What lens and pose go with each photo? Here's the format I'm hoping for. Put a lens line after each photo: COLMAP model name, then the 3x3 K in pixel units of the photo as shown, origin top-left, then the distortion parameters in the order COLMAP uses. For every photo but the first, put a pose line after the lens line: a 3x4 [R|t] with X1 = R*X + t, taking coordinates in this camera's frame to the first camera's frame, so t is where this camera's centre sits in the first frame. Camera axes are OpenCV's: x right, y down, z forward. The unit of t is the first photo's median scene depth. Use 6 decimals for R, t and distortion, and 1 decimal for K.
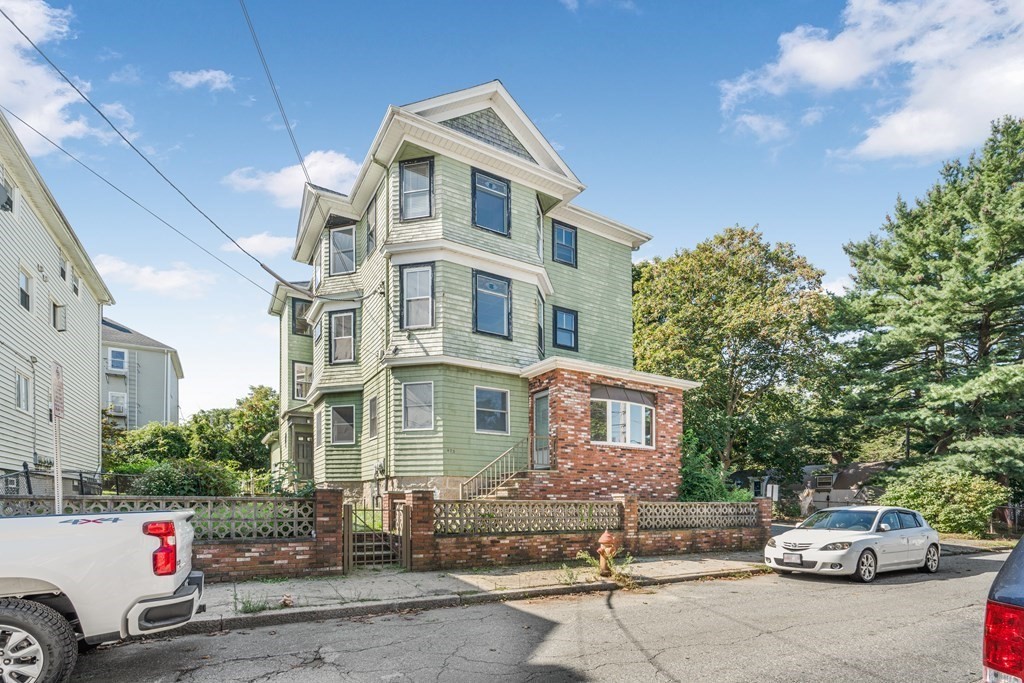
lens RADIAL K [[490.9, 0, 509.5], [0, 490.9, 511.0], [0, 0, 1]] dist [-0.001933, -0.000264]
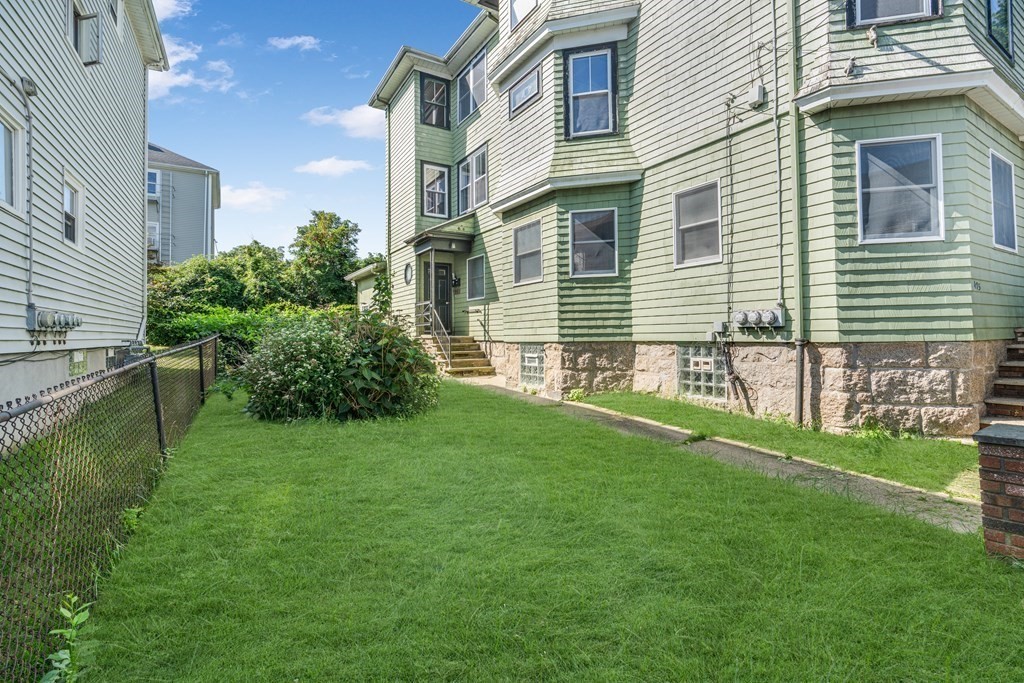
lens RADIAL K [[452.9, 0, 515.2], [0, 452.9, 327.9], [0, 0, 1]] dist [-0.004221, 0.000221]
pose [[0.999211, -0.018203, 0.035307, -0.452220], [0.019183, 0.999435, -0.027612, -0.064303], [-0.034785, 0.028268, 0.998995, 0.479353]]
